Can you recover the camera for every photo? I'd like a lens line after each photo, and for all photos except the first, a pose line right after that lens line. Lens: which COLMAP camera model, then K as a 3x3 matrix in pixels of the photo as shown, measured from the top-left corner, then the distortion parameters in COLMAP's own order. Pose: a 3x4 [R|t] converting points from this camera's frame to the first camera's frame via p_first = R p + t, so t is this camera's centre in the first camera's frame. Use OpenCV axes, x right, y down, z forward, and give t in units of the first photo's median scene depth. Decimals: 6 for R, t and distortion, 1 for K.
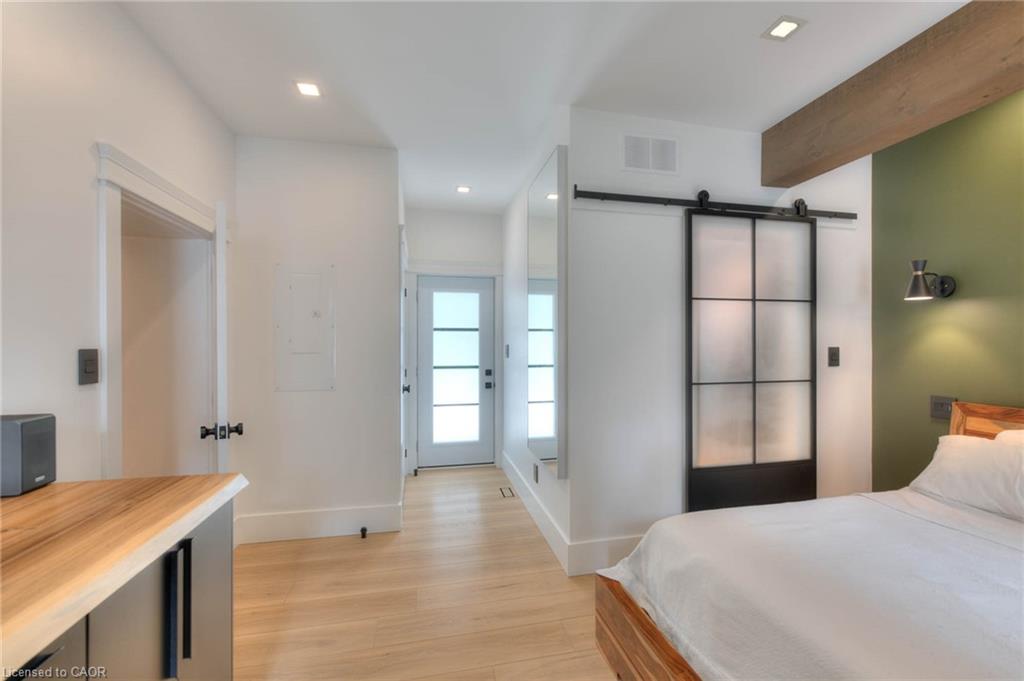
lens RADIAL K [[429.3, 0, 507.4], [0, 429.3, 341.2], [0, 0, 1]] dist [-0.000140, 0.000179]
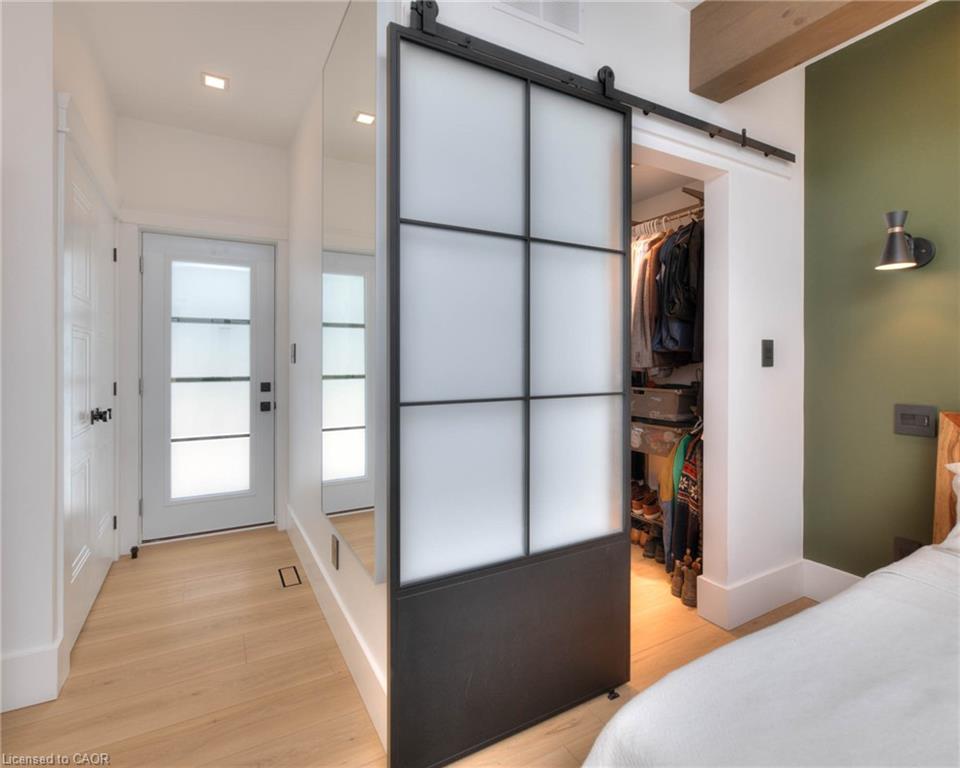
lens RADIAL K [[480.9, 0, 457.9], [0, 480.9, 367.5], [0, 0, 1]] dist [-0.002855, 0.000252]
pose [[0.954401, -0.000046, 0.298526, 0.019360], [-0.007137, 0.999711, 0.022970, 0.025255], [-0.298441, -0.024053, 0.954125, 0.219860]]
